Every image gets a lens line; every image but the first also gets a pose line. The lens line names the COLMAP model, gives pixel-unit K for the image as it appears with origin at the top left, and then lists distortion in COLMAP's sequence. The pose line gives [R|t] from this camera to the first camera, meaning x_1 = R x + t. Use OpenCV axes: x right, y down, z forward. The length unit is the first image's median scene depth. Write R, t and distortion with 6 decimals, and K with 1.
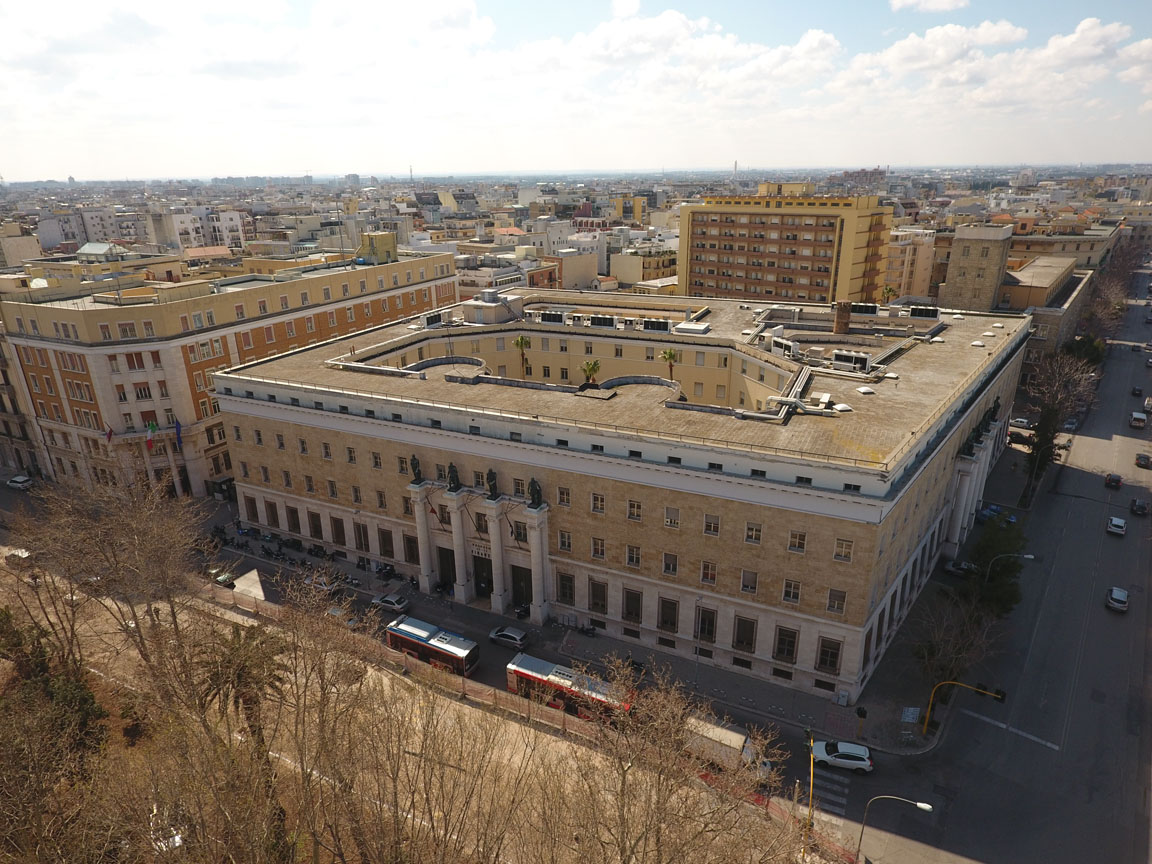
lens RADIAL K [[669.1, 0, 576.0], [0, 669.1, 432.0], [0, 0, 1]] dist [-0.002292, -0.002653]
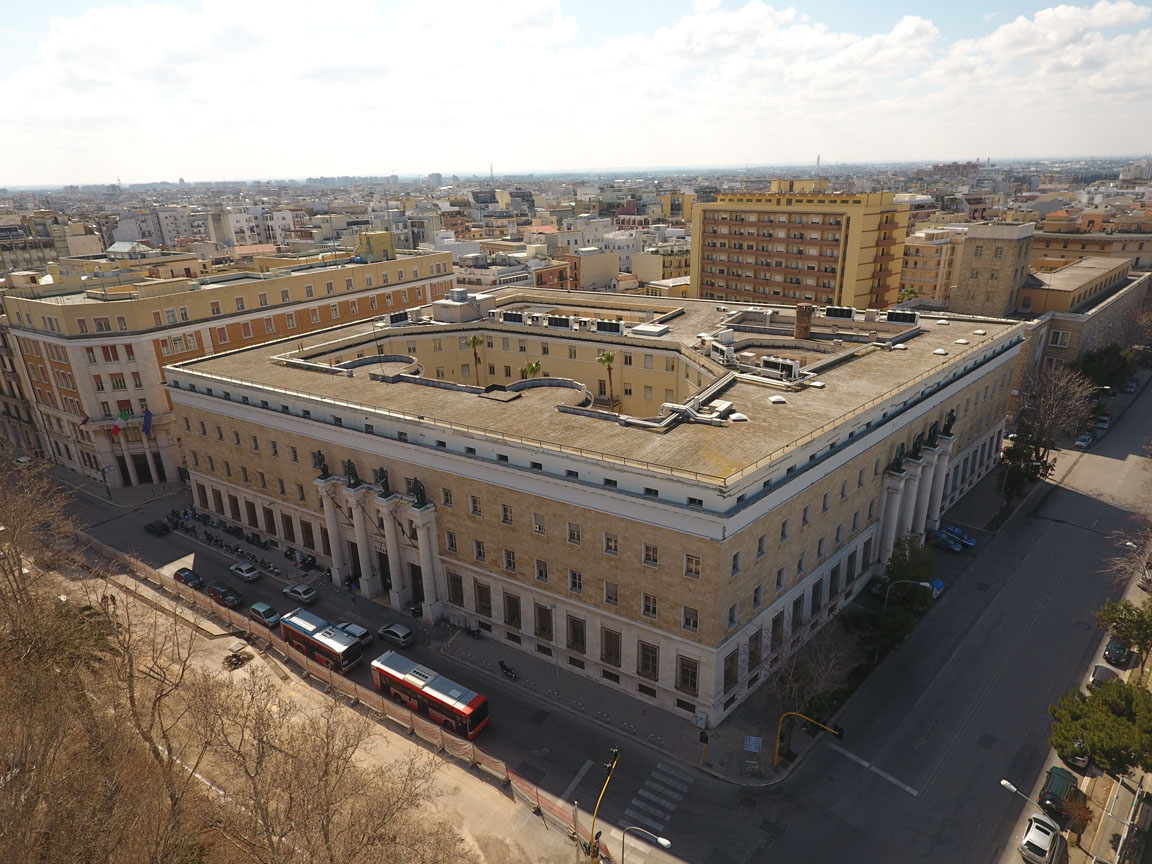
lens RADIAL K [[669.1, 0, 576.0], [0, 669.1, 432.0], [0, 0, 1]] dist [-0.002292, -0.002653]
pose [[0.993324, 0.031983, -0.110831, 0.170689], [-0.031557, 0.999486, 0.005597, -0.008114], [0.110953, -0.002062, 0.993823, 0.015487]]
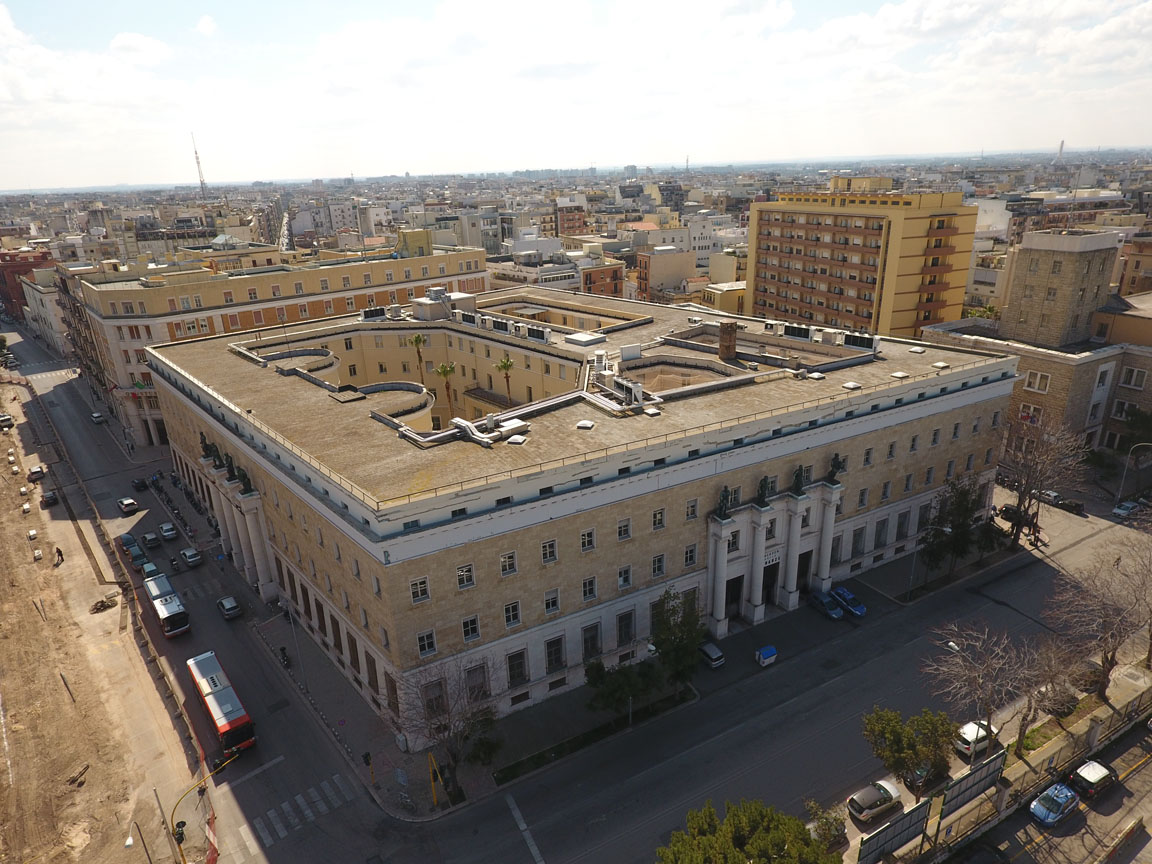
lens RADIAL K [[669.1, 0, 576.0], [0, 669.1, 432.0], [0, 0, 1]] dist [-0.002292, -0.002653]
pose [[0.921361, 0.125542, -0.367877, 0.500452], [-0.120325, 0.992038, 0.037185, -0.055756], [0.369616, 0.010004, 0.929131, 0.113506]]
